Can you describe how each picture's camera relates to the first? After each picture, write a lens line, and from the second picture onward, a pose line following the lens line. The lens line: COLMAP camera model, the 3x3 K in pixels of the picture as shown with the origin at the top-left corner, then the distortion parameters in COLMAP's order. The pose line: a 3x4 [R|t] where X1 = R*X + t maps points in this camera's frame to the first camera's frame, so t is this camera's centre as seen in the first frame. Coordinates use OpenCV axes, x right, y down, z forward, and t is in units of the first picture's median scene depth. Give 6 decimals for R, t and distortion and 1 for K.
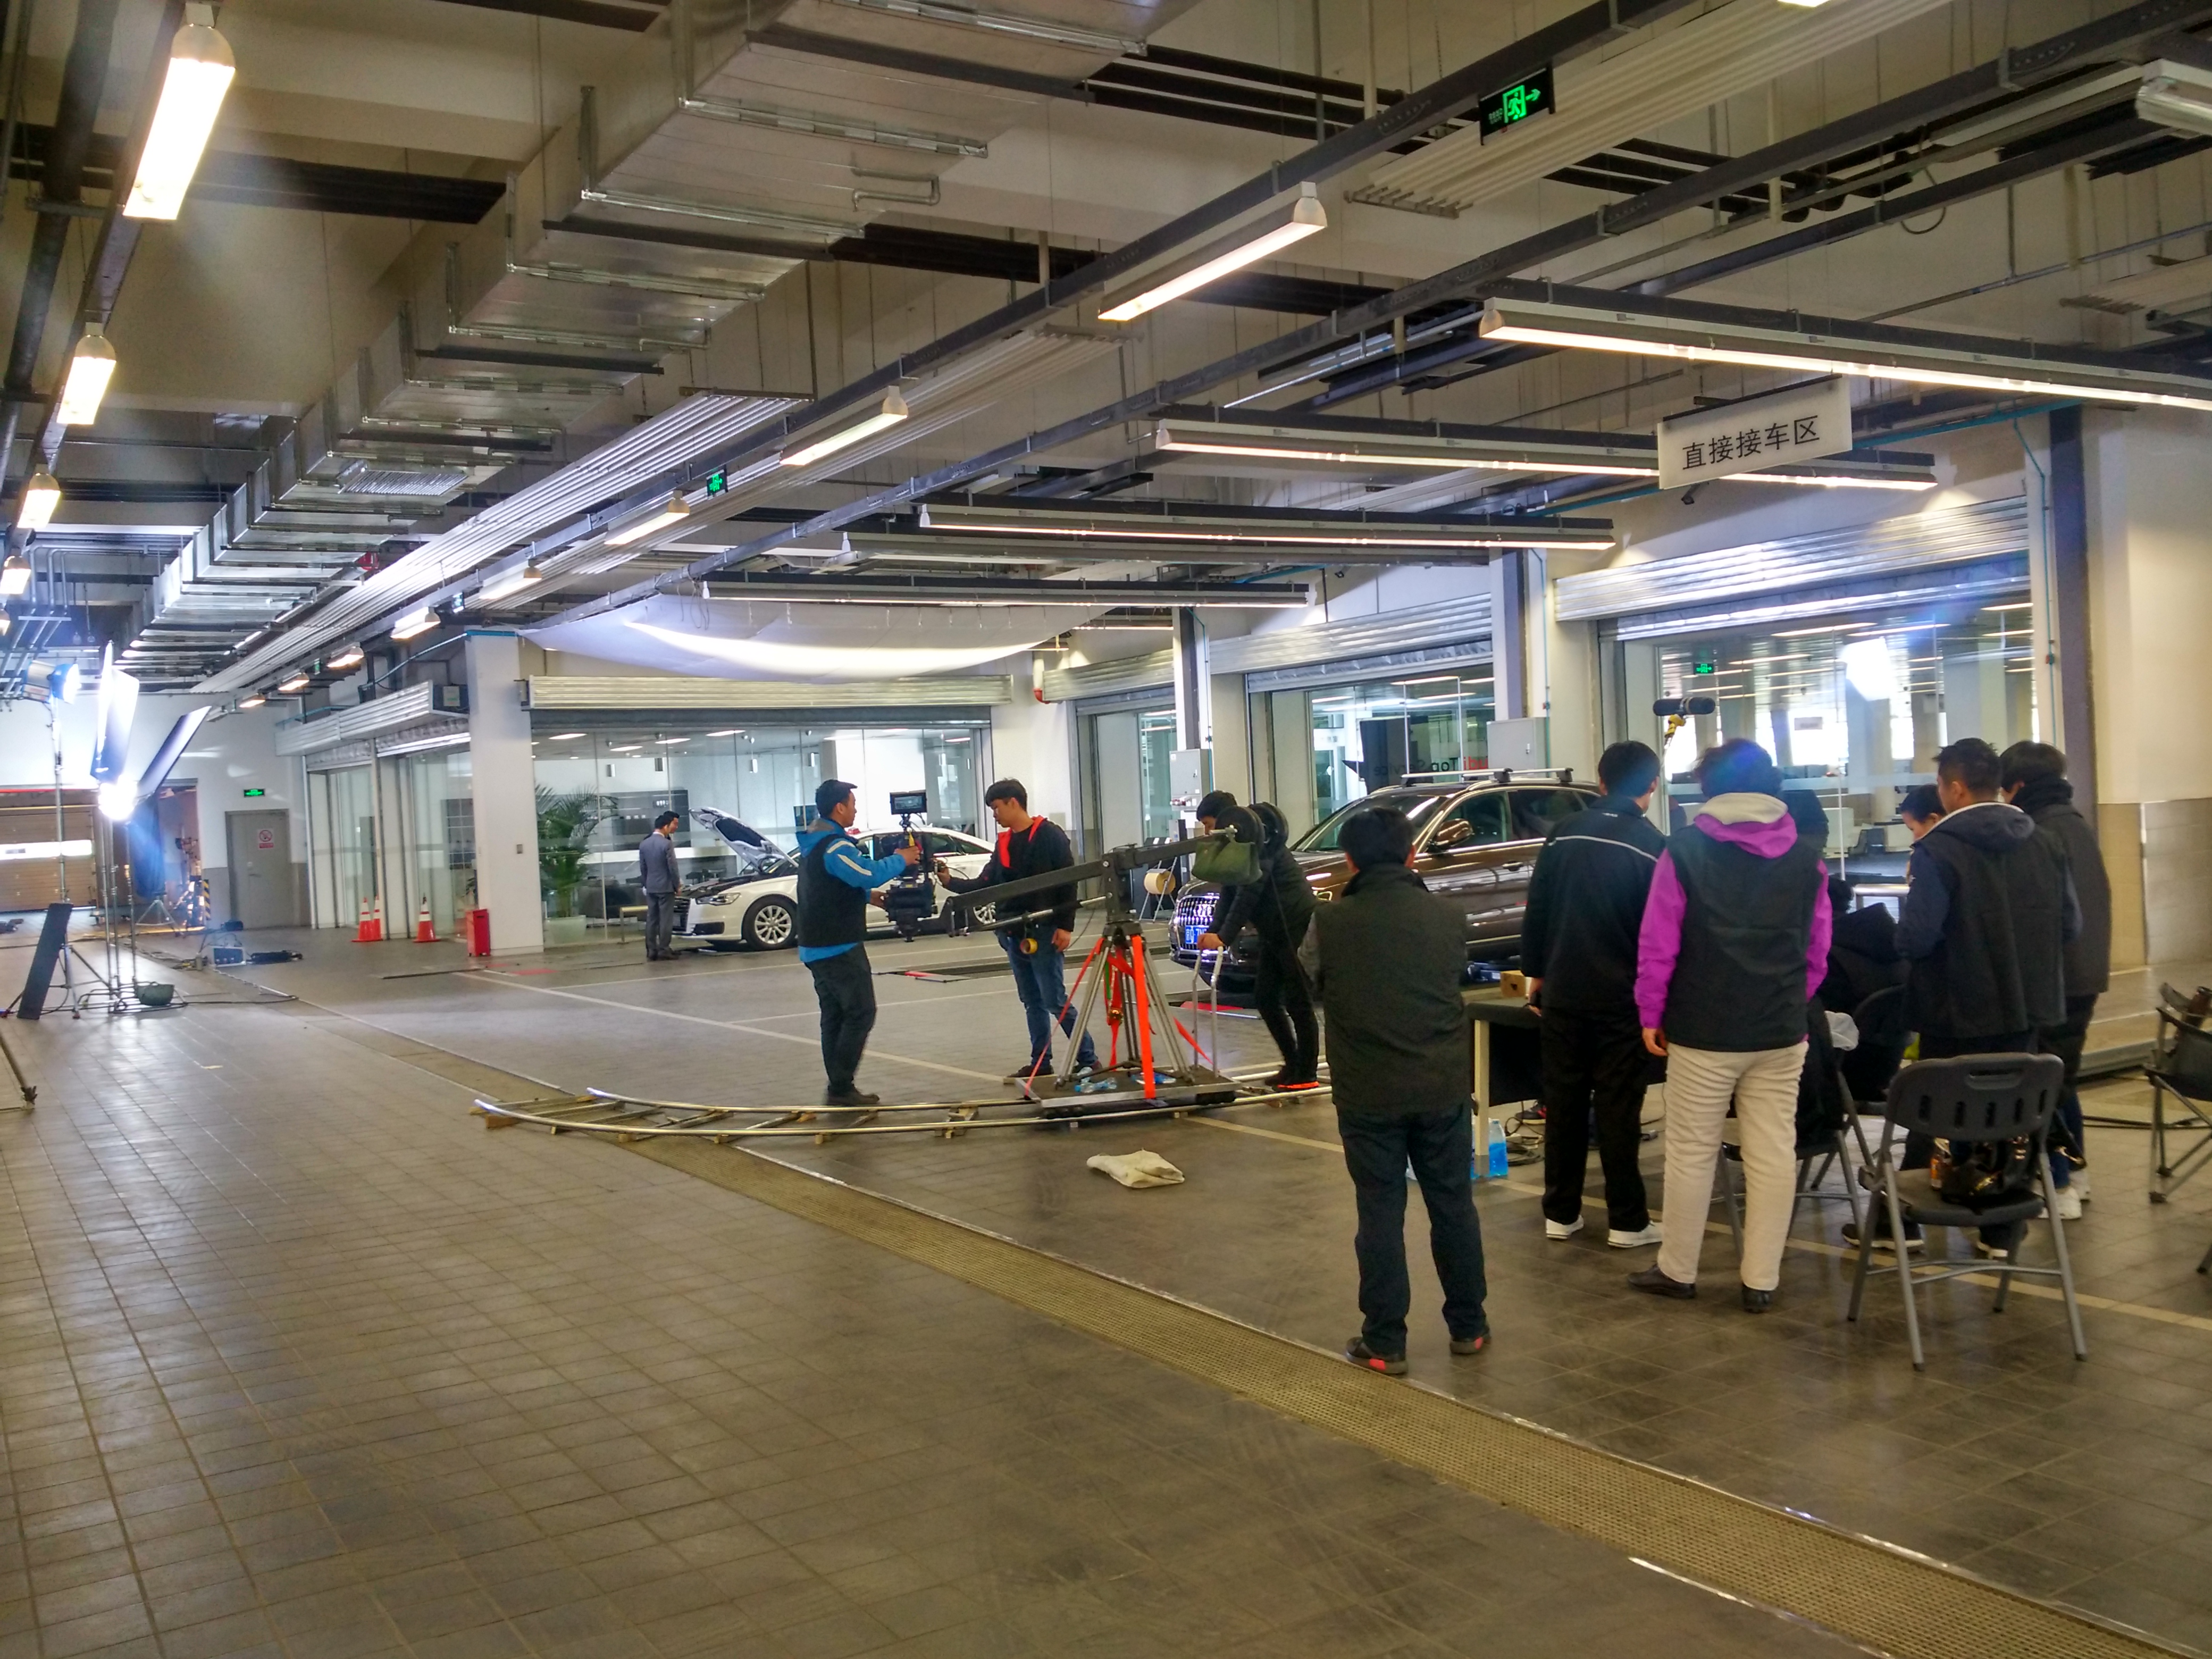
lens RADIAL K [[1952.3, 0, 1118.4], [0, 1952.3, 837.6], [0, 0, 1]] dist [0.038937, -0.043102]
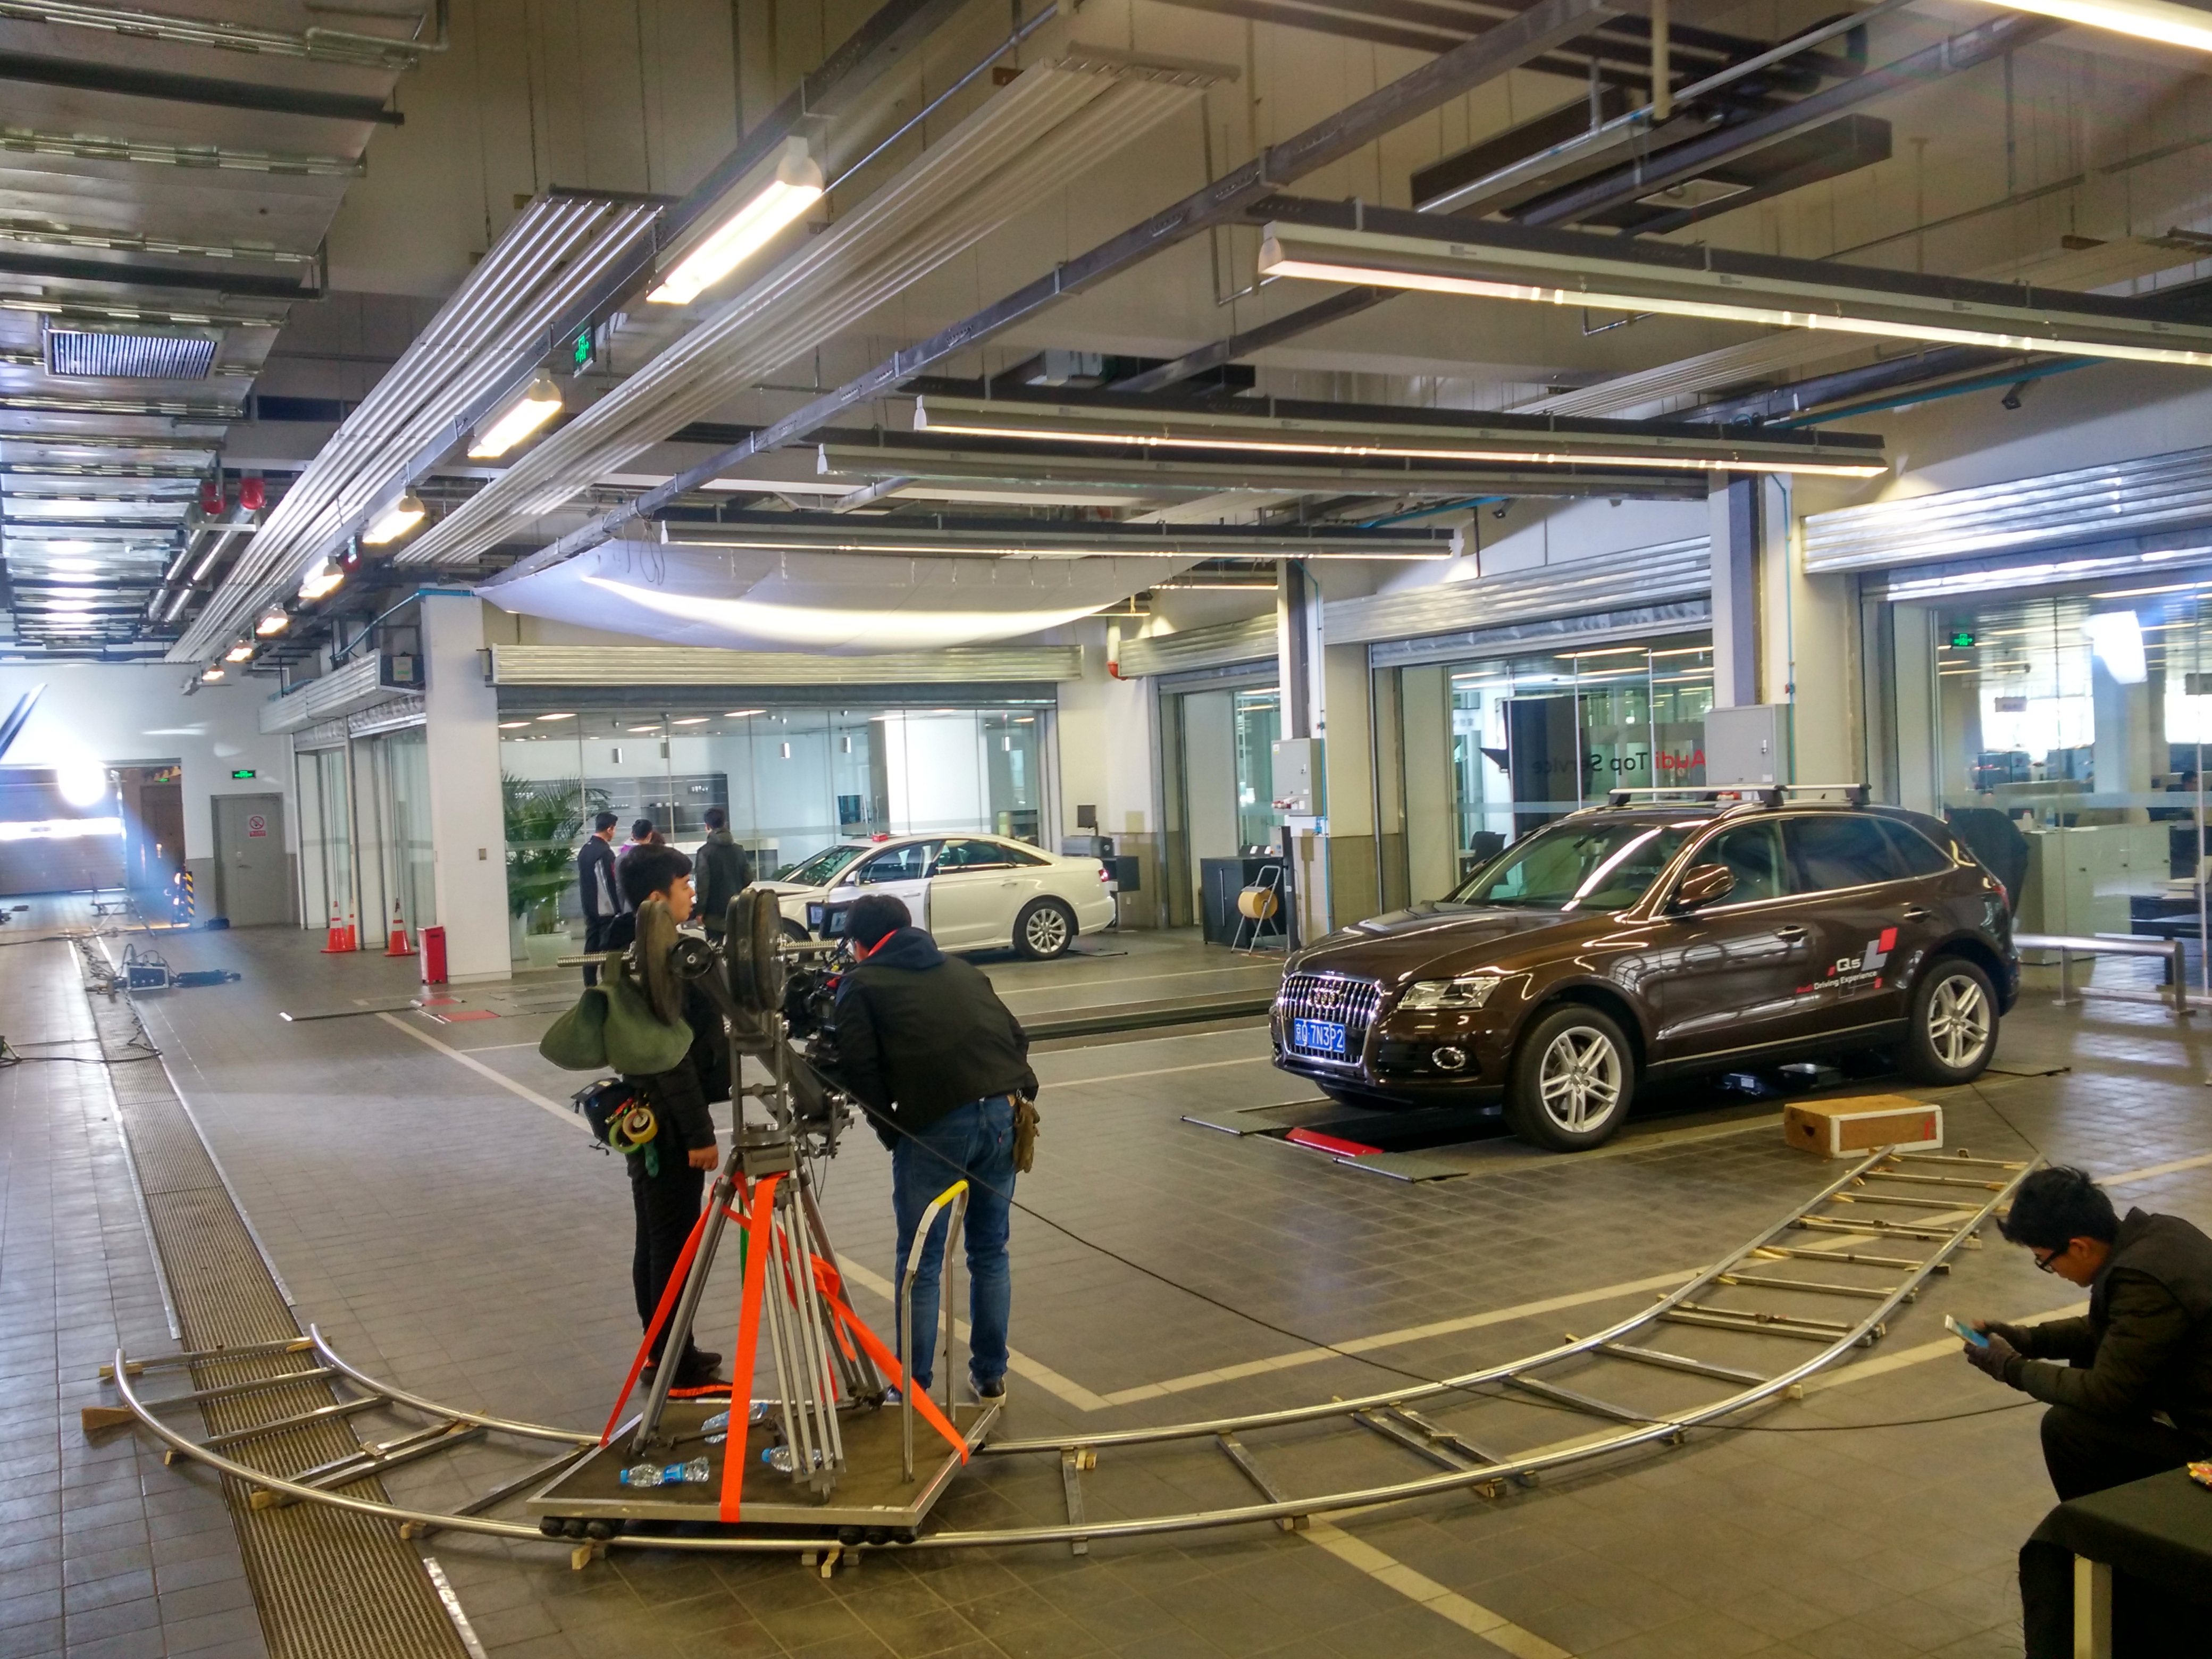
lens RADIAL K [[1952.3, 0, 1087.5], [0, 1952.3, 832.7], [0, 0, 1]] dist [0.038937, -0.043102]
pose [[0.997785, 0.008902, -0.065926, 0.004083], [-0.008056, 0.999882, 0.013092, -0.017123], [0.066034, -0.012531, 0.997739, 0.203068]]
